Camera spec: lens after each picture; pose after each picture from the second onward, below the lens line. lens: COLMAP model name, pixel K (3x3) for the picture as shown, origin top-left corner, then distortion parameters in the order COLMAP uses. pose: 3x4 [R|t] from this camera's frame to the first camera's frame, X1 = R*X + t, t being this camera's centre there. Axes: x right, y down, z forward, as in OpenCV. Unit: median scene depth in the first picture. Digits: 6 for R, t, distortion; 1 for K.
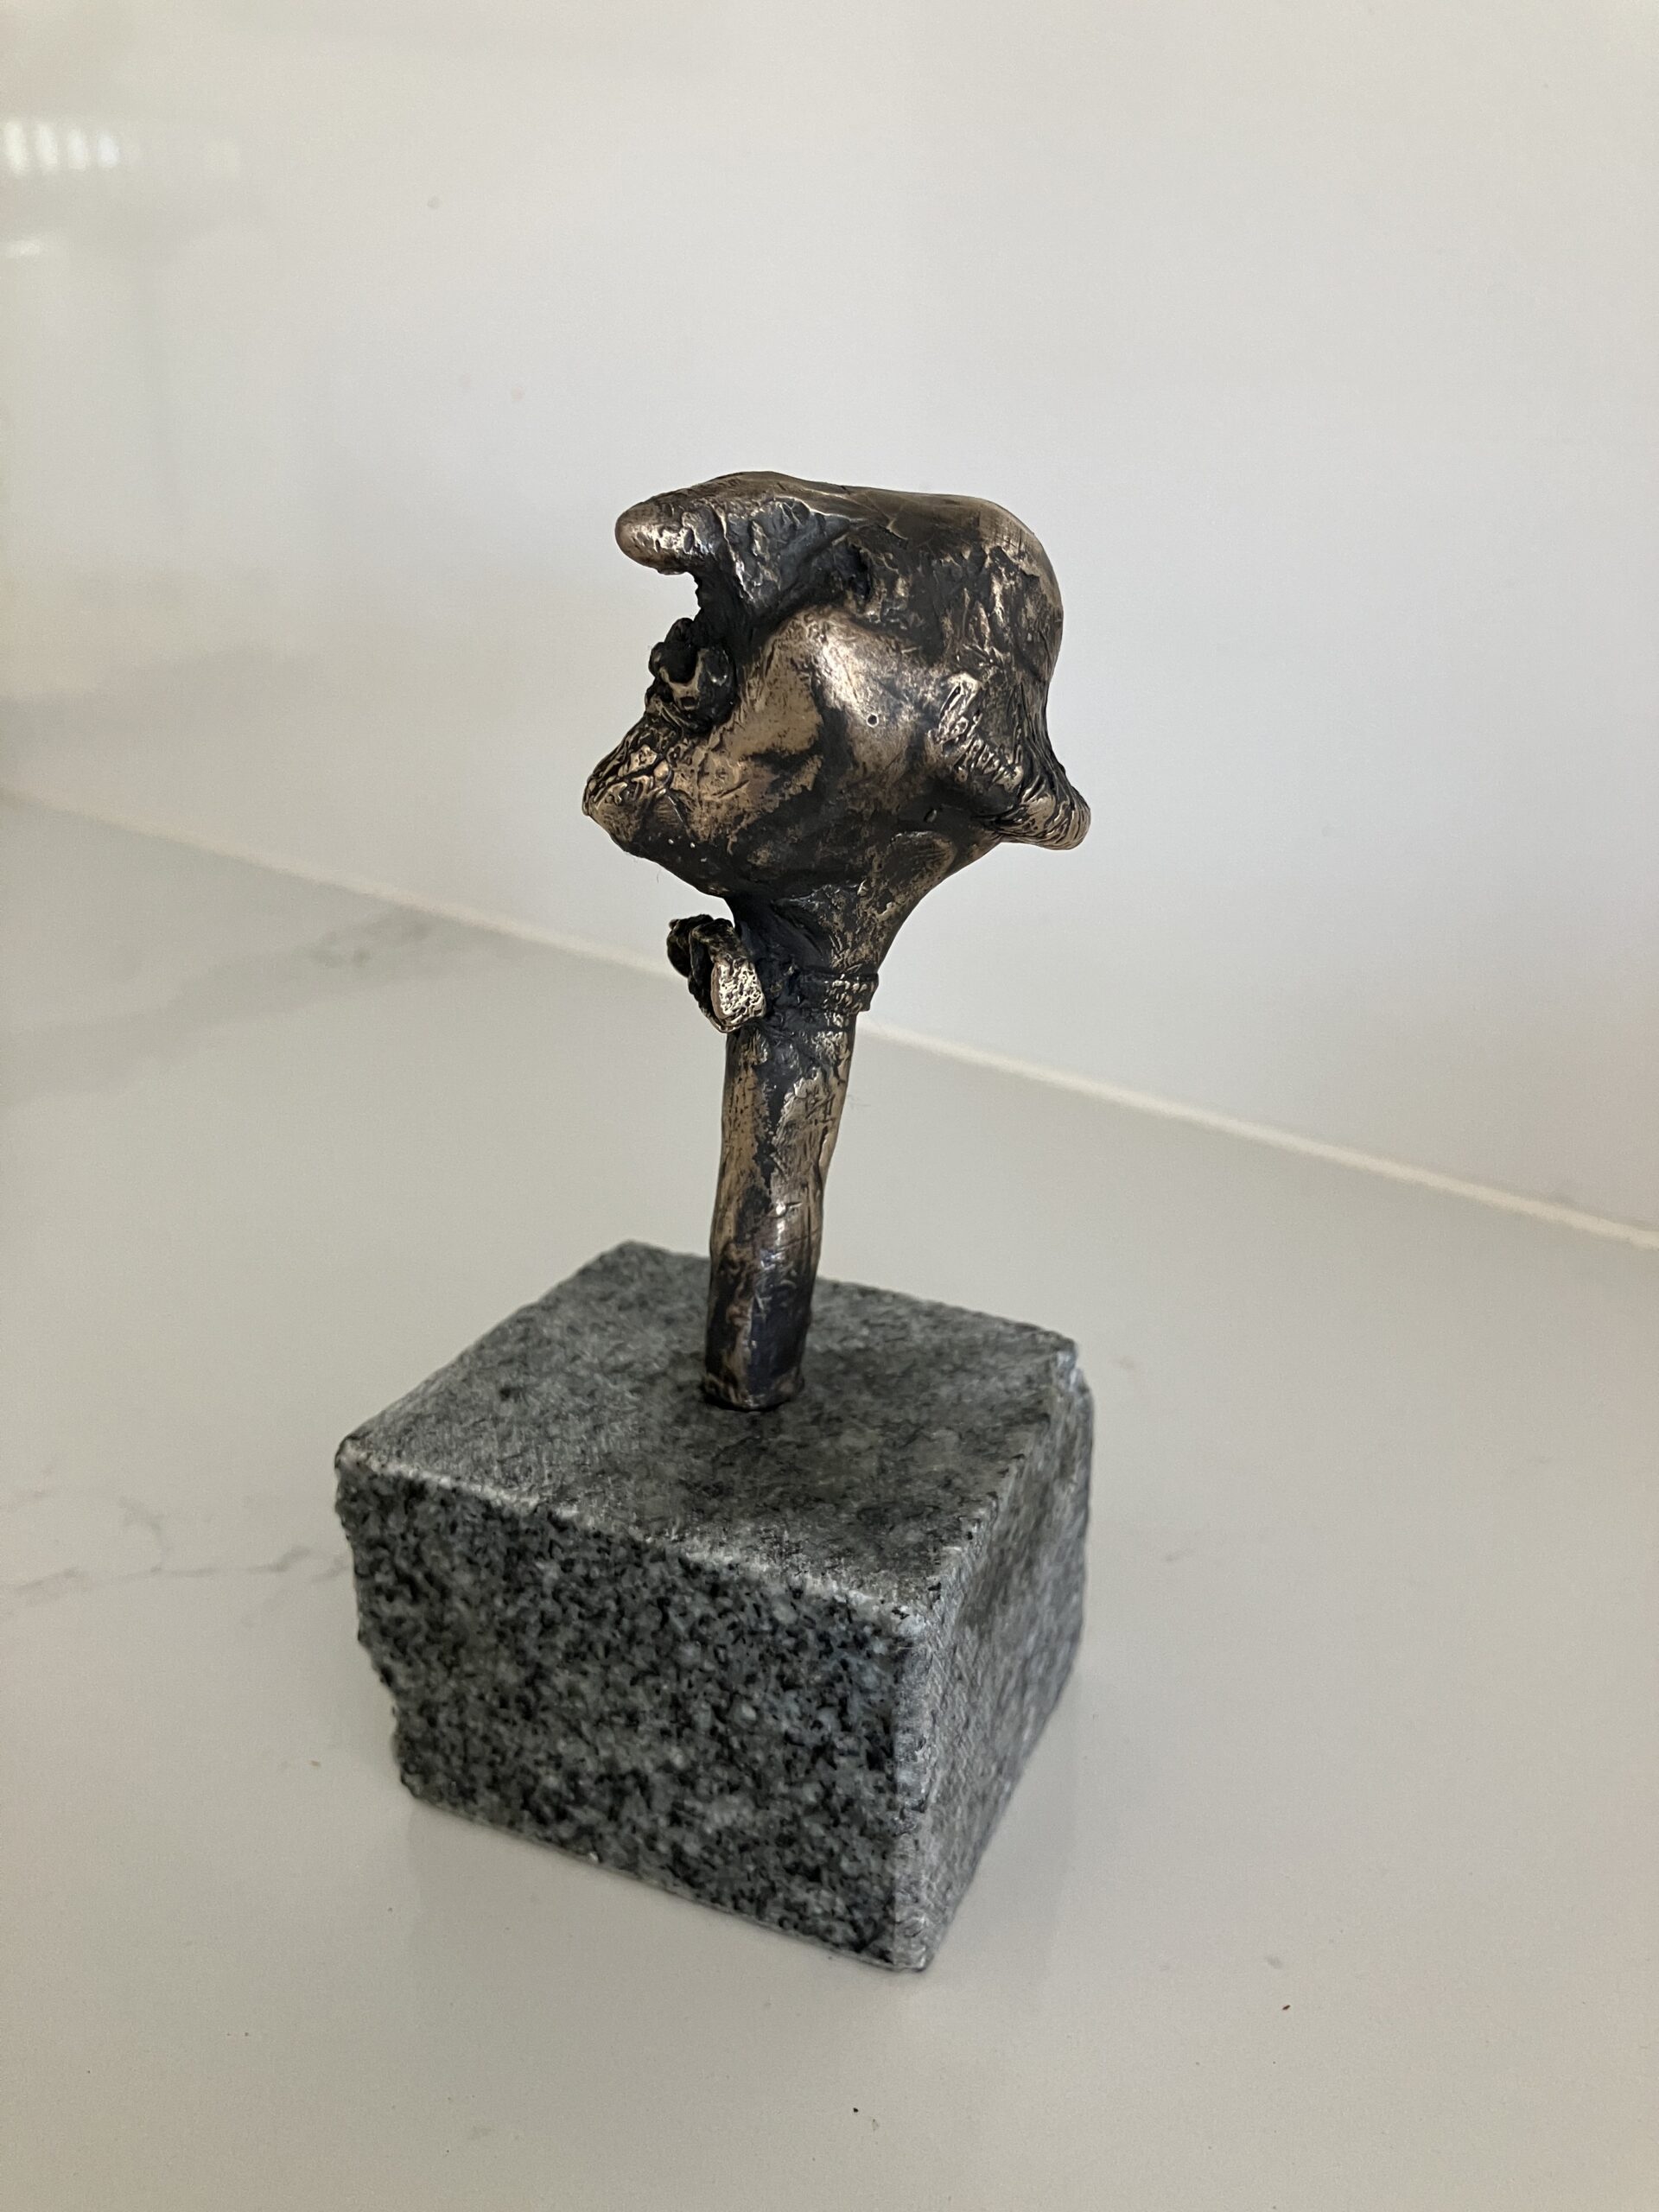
lens RADIAL K [[1869.5, 0, 843.4], [0, 1869.5, 1088.1], [0, 0, 1]] dist [-0.008770, -0.005212]
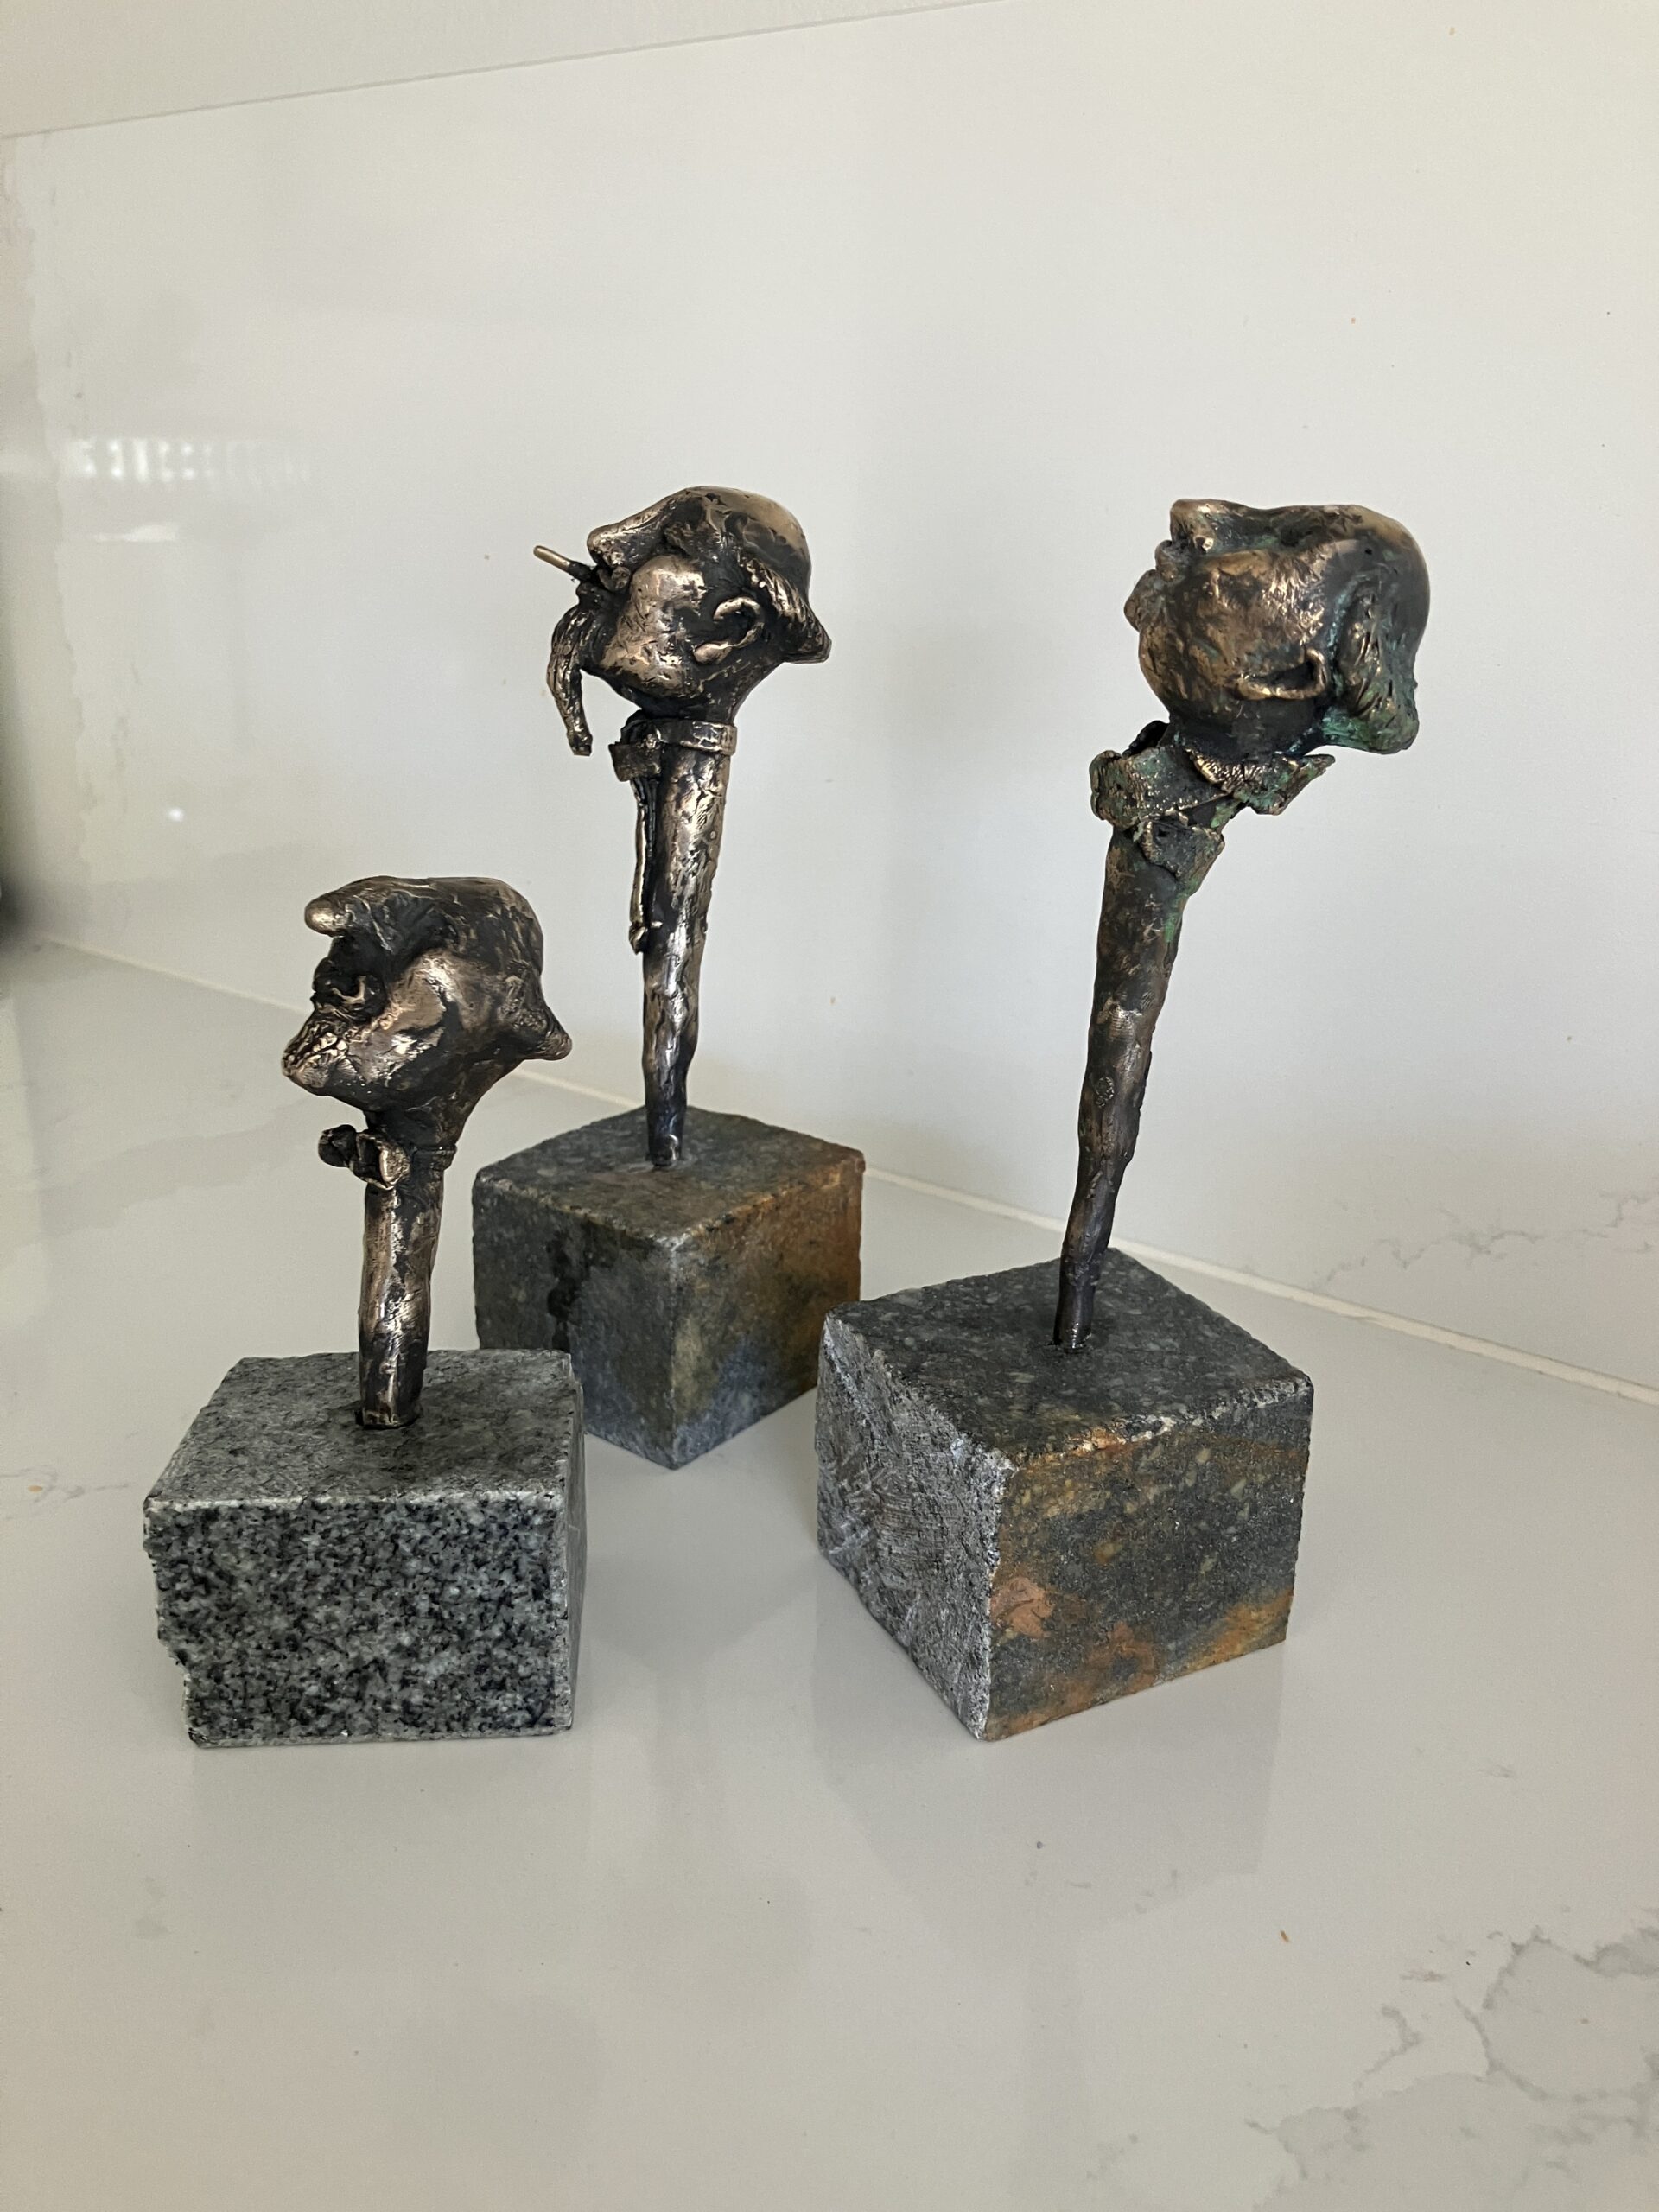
lens RADIAL K [[1869.5, 0, 830.9], [0, 1869.5, 1086.1], [0, 0, 1]] dist [-0.008770, -0.005212]
pose [[0.884861, -0.132834, 0.446515, -0.414230], [0.170094, 0.984435, -0.044215, 0.019184], [-0.433692, 0.115073, 0.893683, -0.653940]]
